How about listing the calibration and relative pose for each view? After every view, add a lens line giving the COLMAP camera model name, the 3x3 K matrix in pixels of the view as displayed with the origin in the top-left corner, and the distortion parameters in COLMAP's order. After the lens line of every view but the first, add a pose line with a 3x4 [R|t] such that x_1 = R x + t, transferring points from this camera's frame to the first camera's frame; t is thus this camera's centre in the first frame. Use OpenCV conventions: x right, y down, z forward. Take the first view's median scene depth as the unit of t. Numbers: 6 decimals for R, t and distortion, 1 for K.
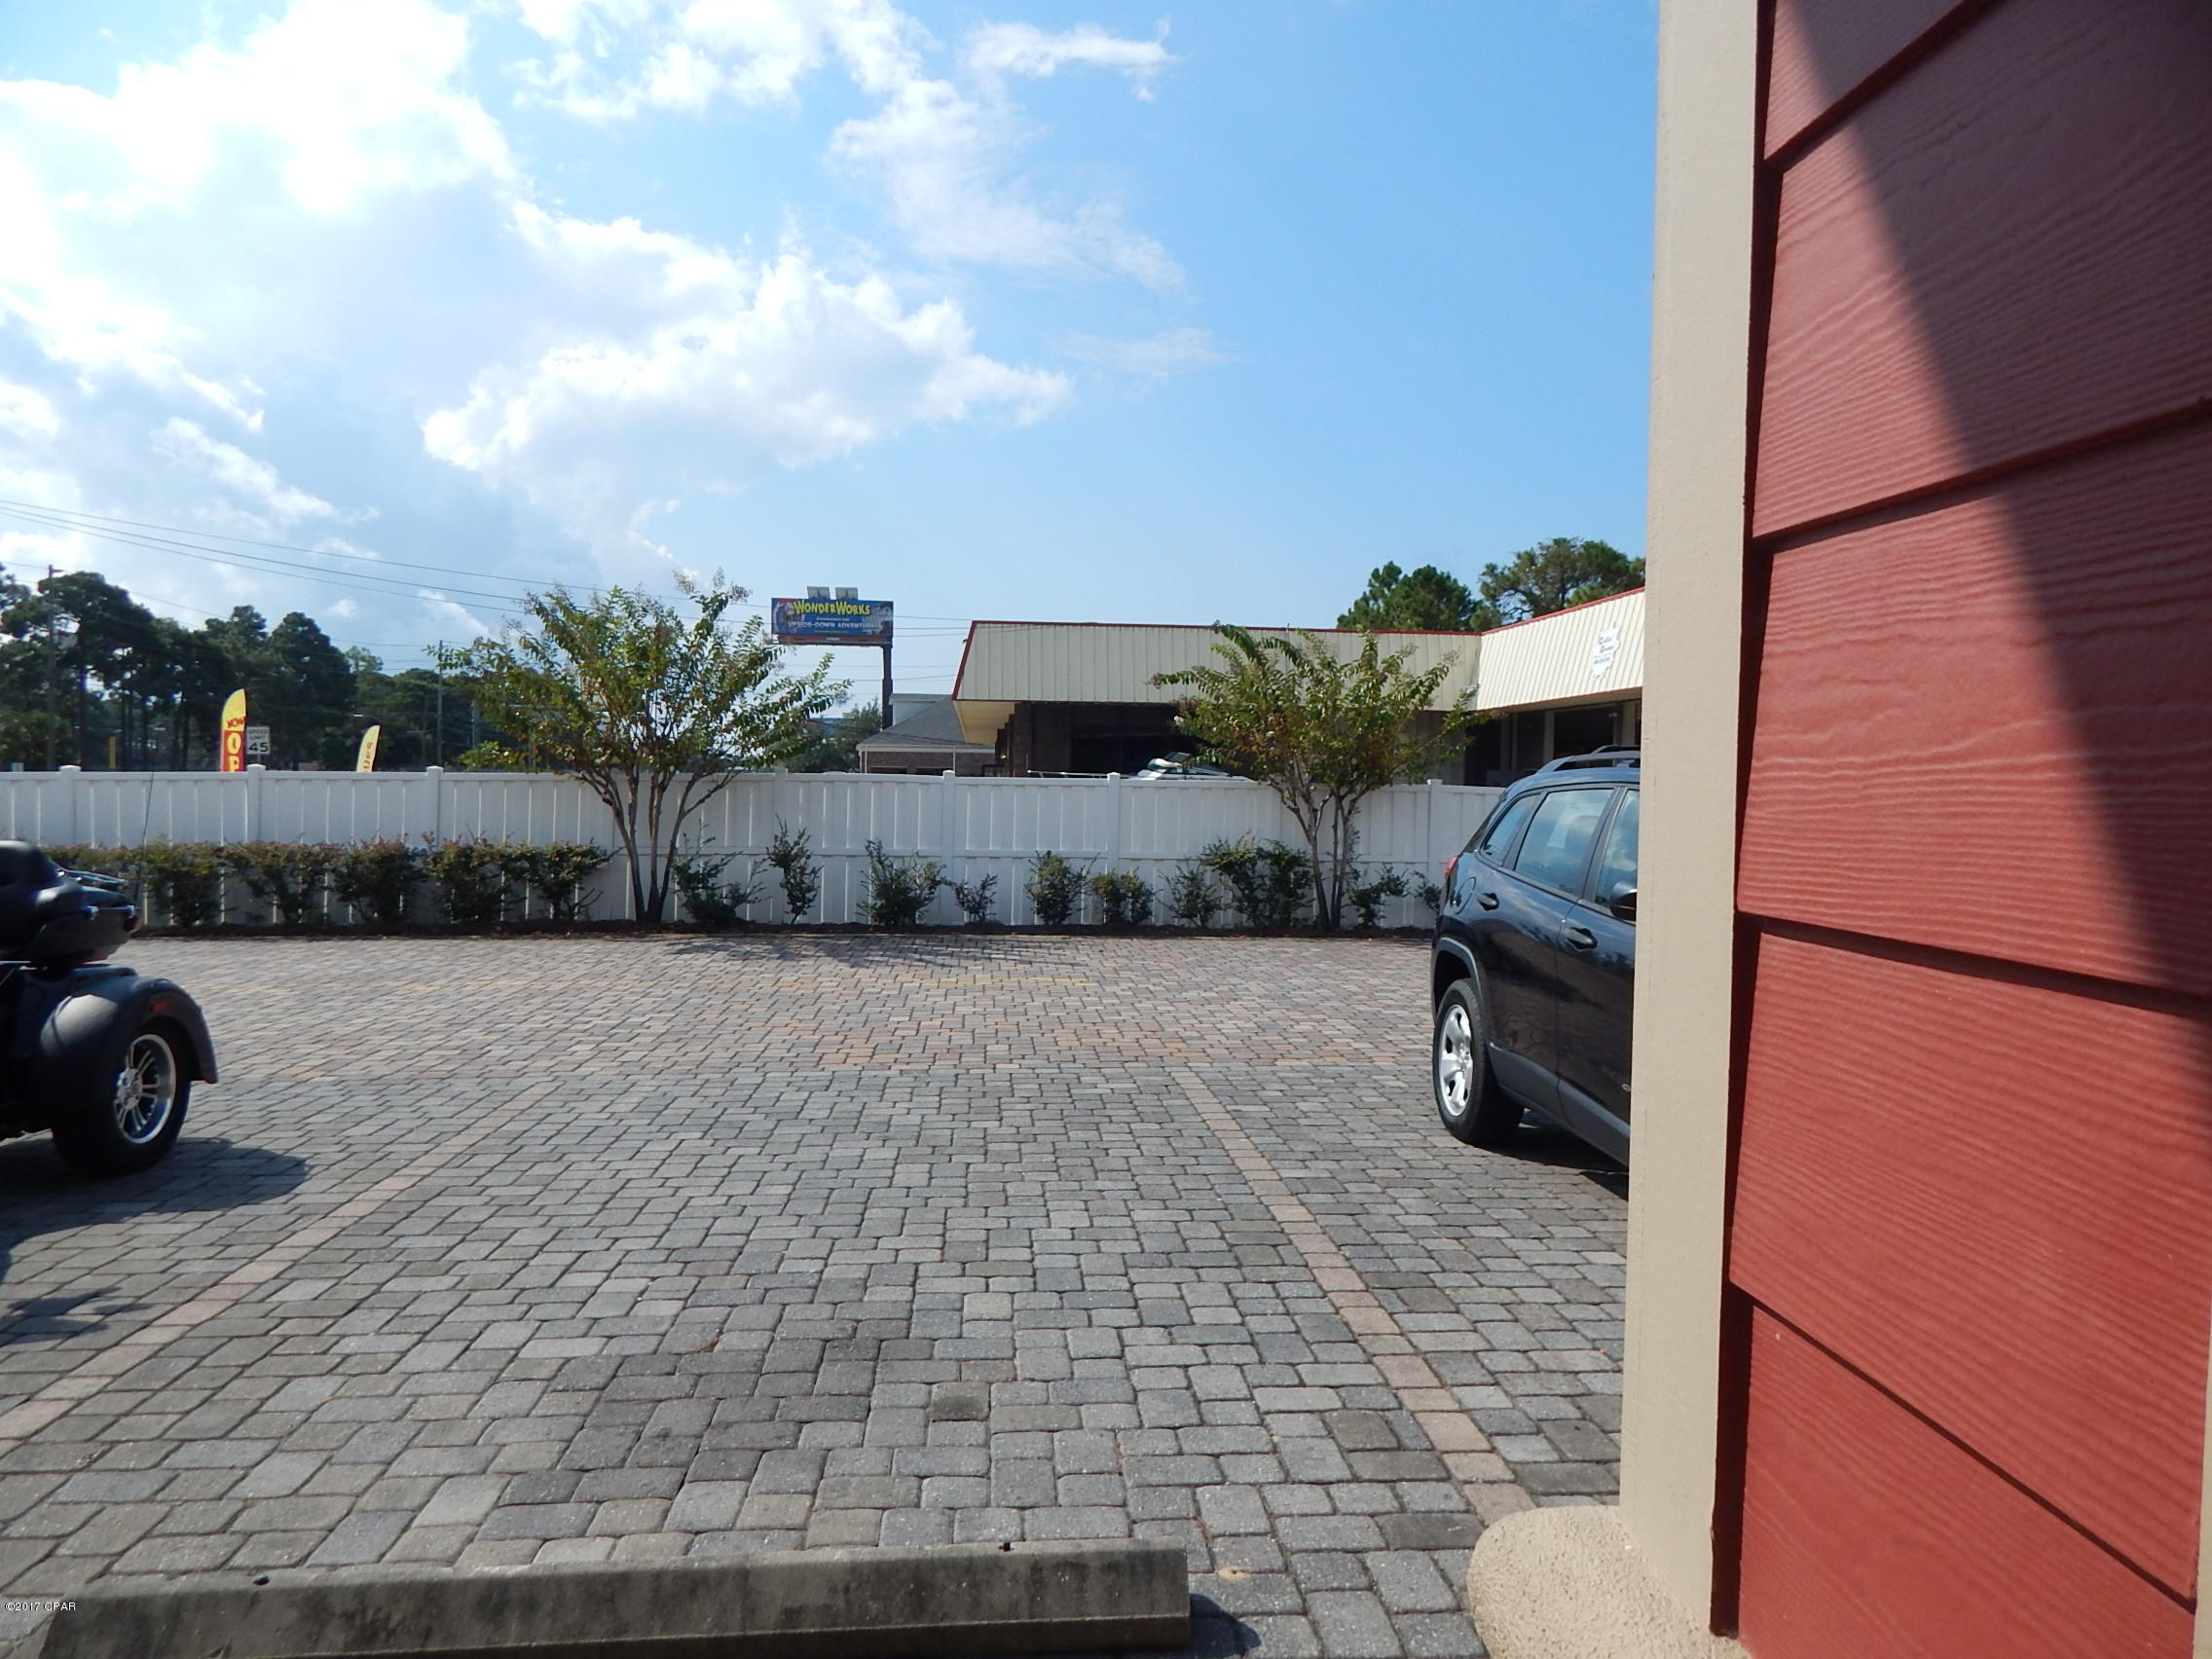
lens RADIAL K [[1474.0, 0, 1086.0], [0, 1474.0, 835.0], [0, 0, 1]] dist [0.004447, 0.003553]
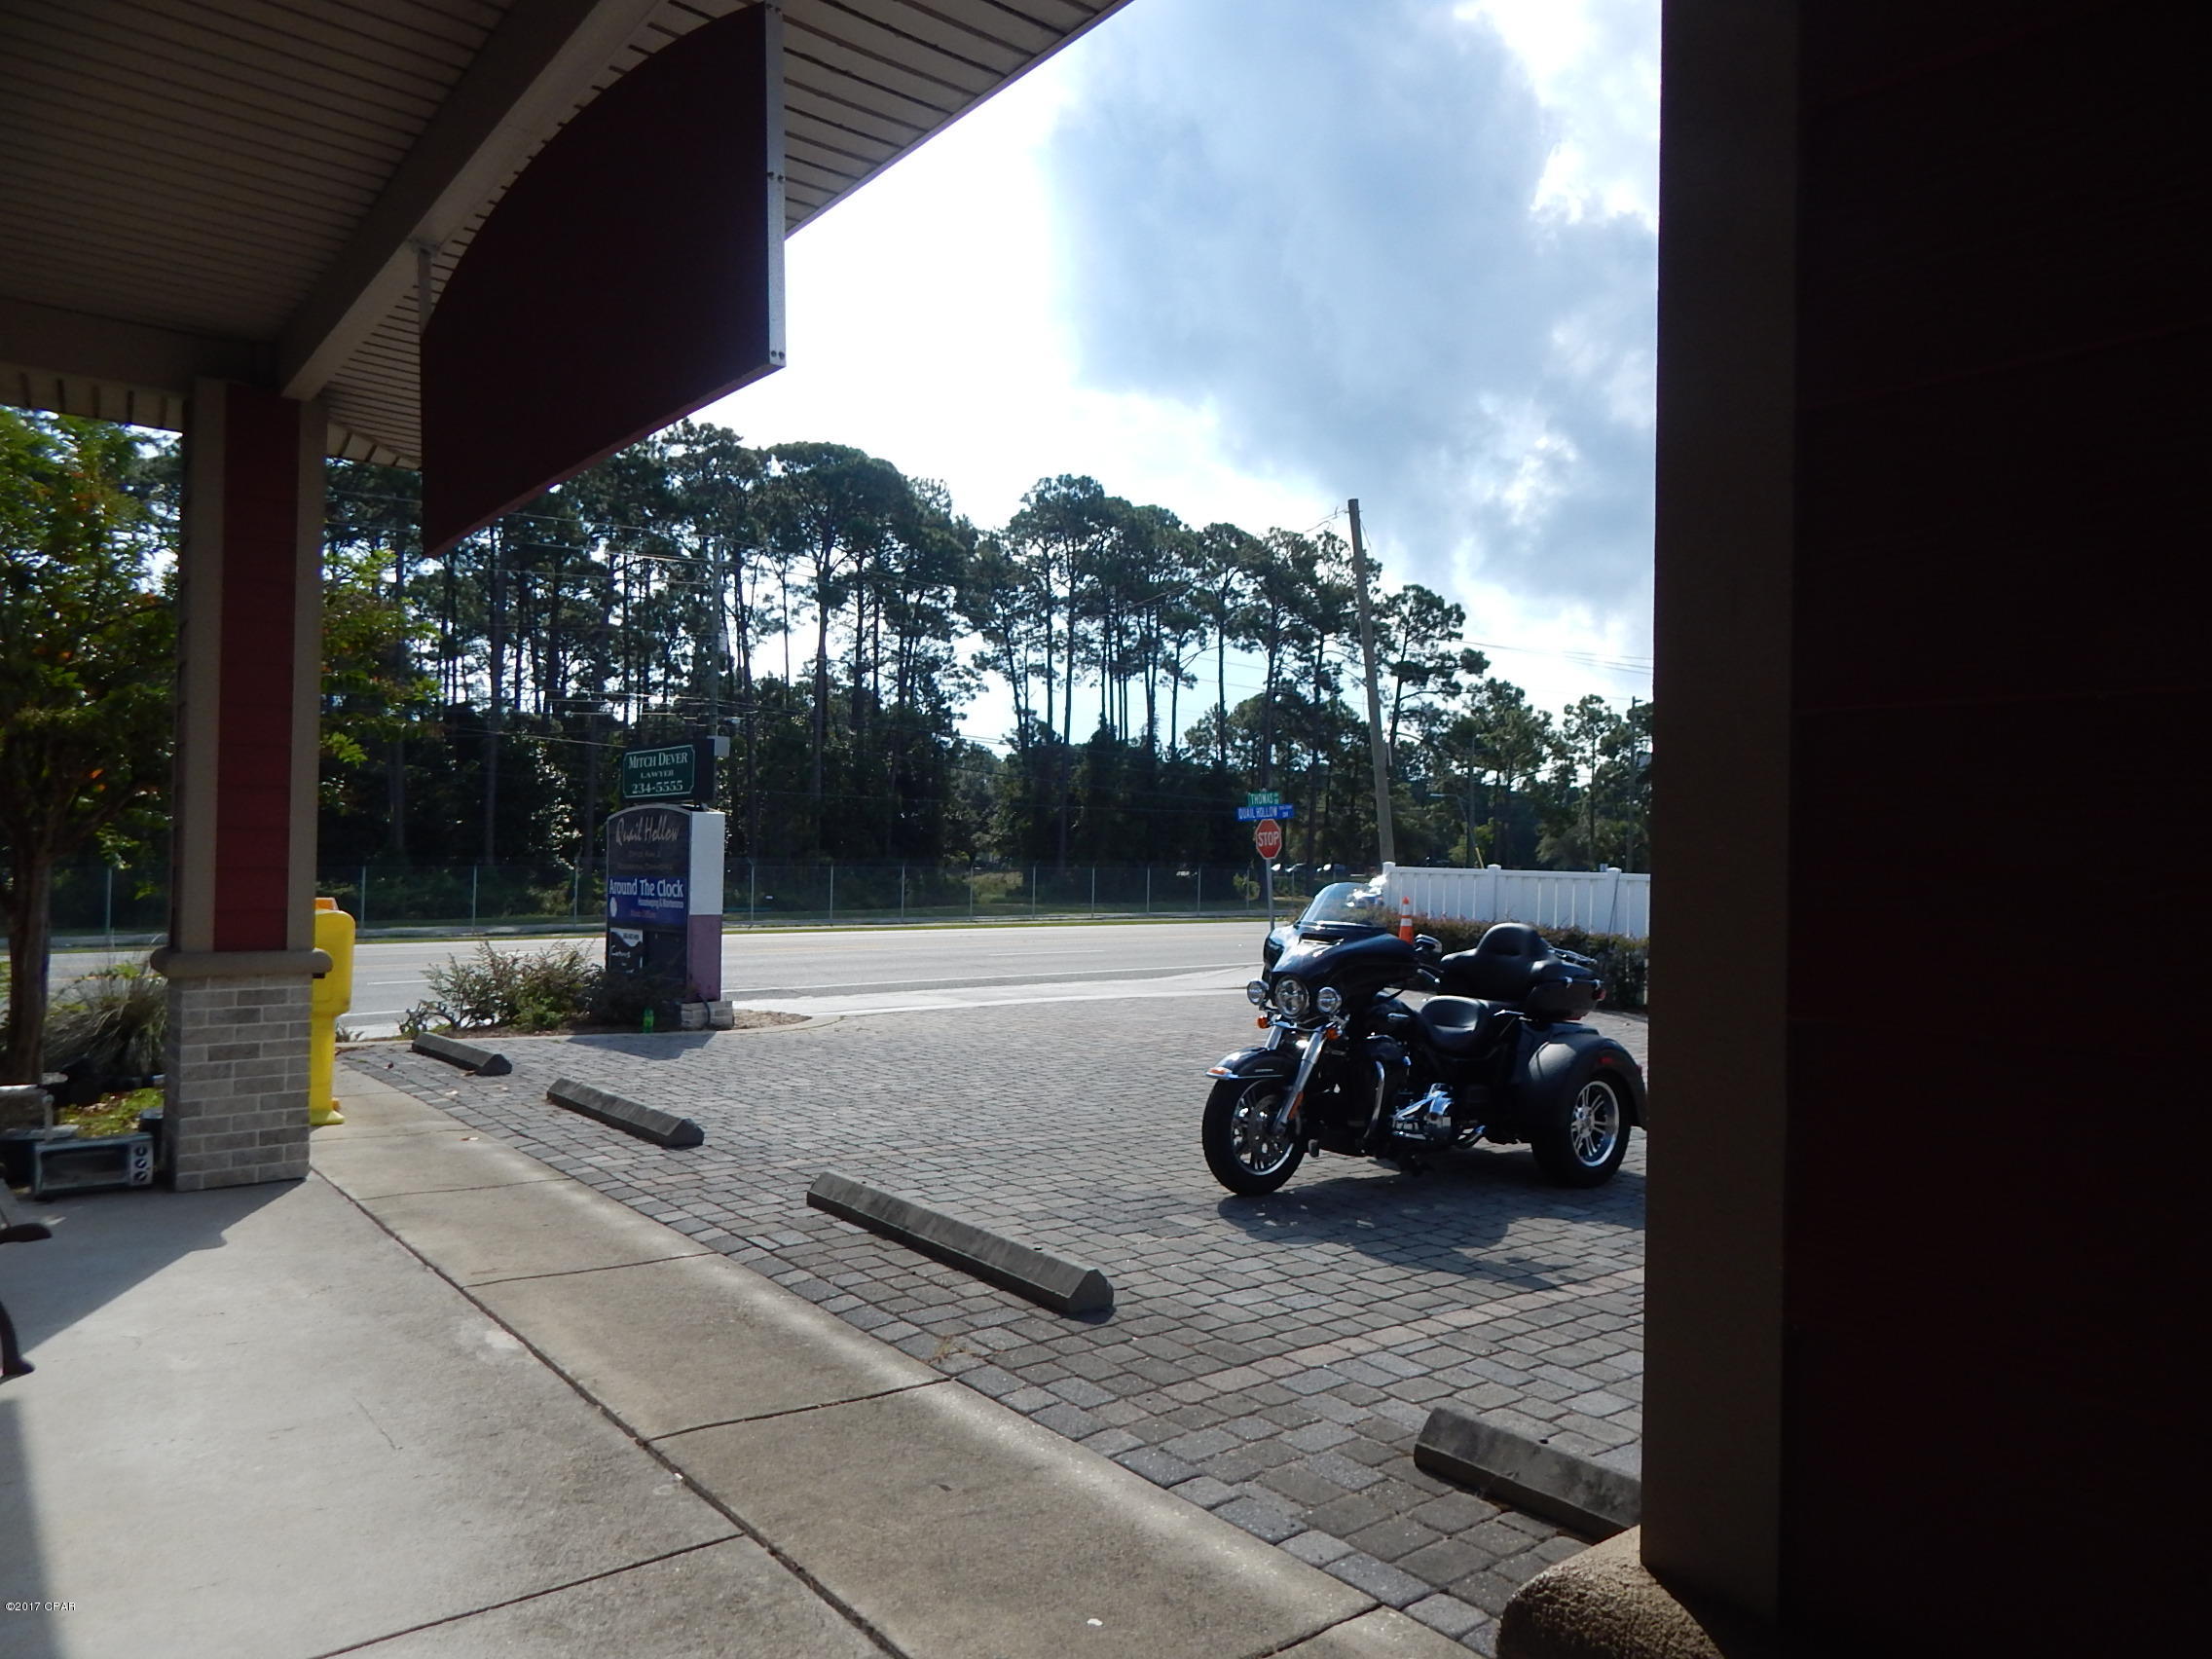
lens RADIAL K [[1465.3, 0, 1118.9], [0, 1465.3, 811.4], [0, 0, 1]] dist [0.012189, -0.007573]
pose [[0.585326, -0.009973, -0.810737, 0.054634], [-0.061663, 0.996481, -0.056776, 0.000354], [0.808450, 0.083225, 0.582651, -0.032392]]
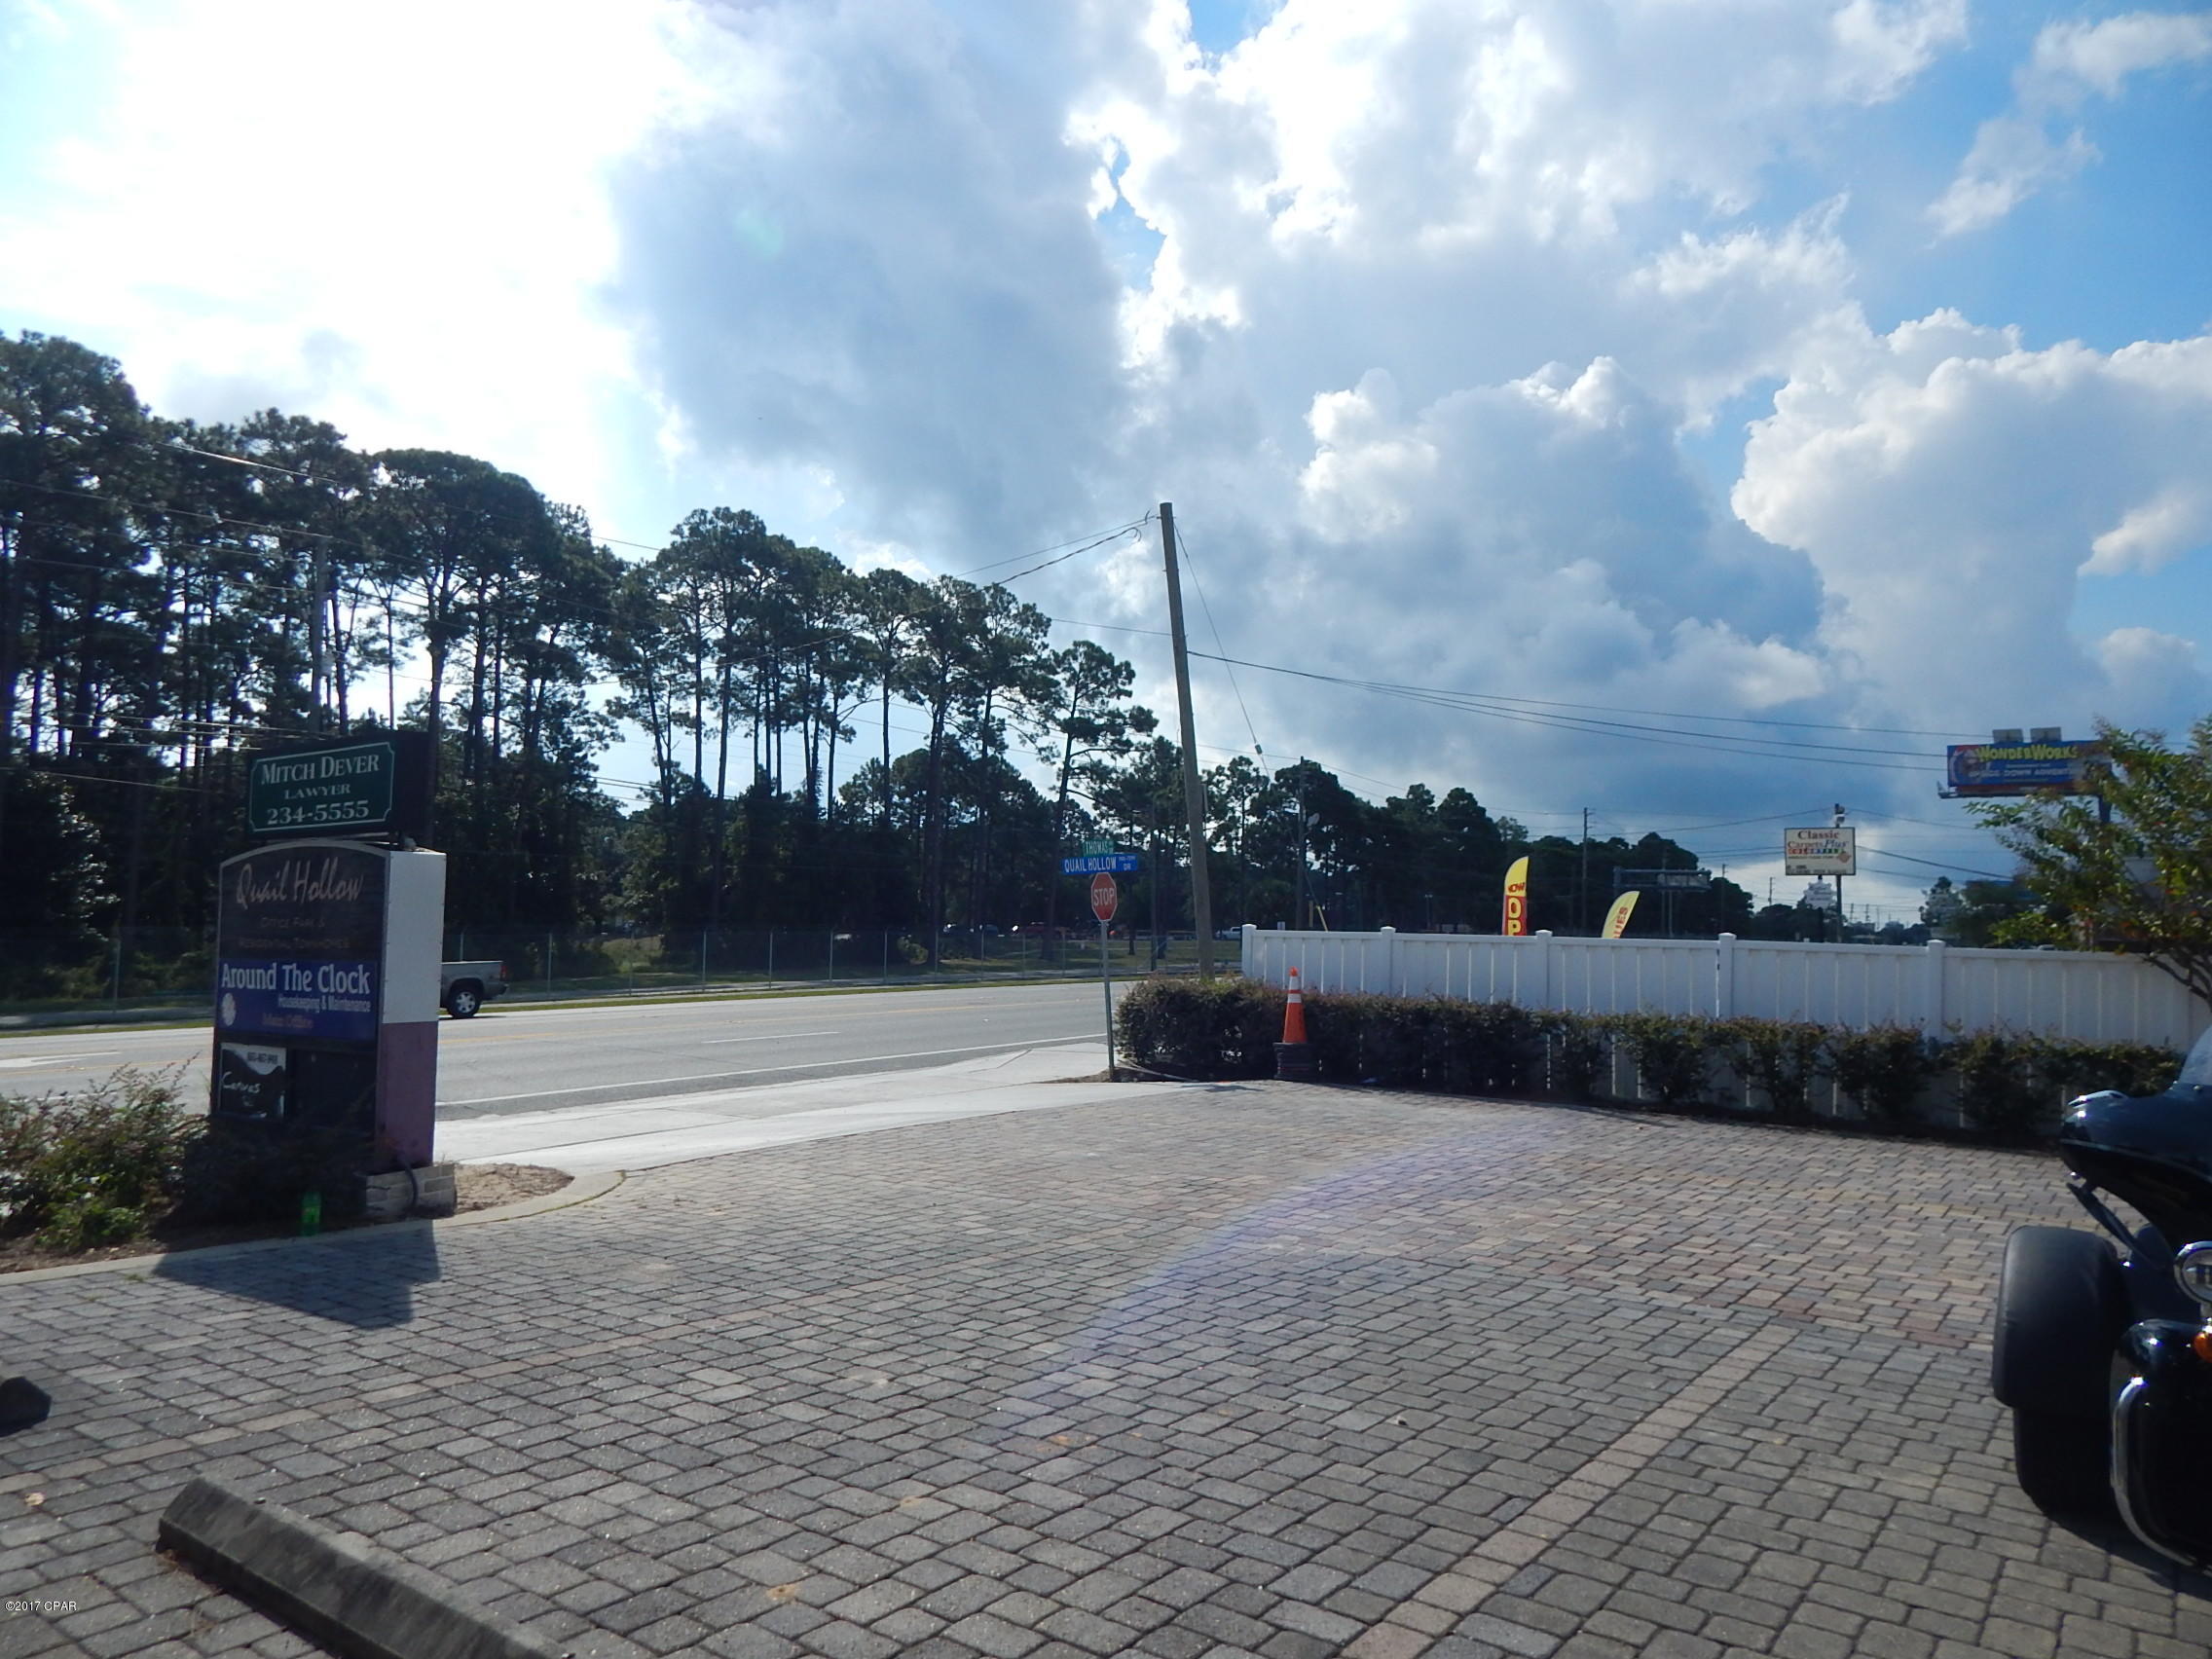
lens RADIAL K [[1465.3, 0, 1118.9], [0, 1465.3, 811.4], [0, 0, 1]] dist [0.012189, -0.007573]
pose [[0.766817, -0.037900, -0.640746, -0.263940], [-0.043837, 0.992832, -0.111189, -0.000370], [0.640367, 0.113350, 0.759659, 0.036627]]
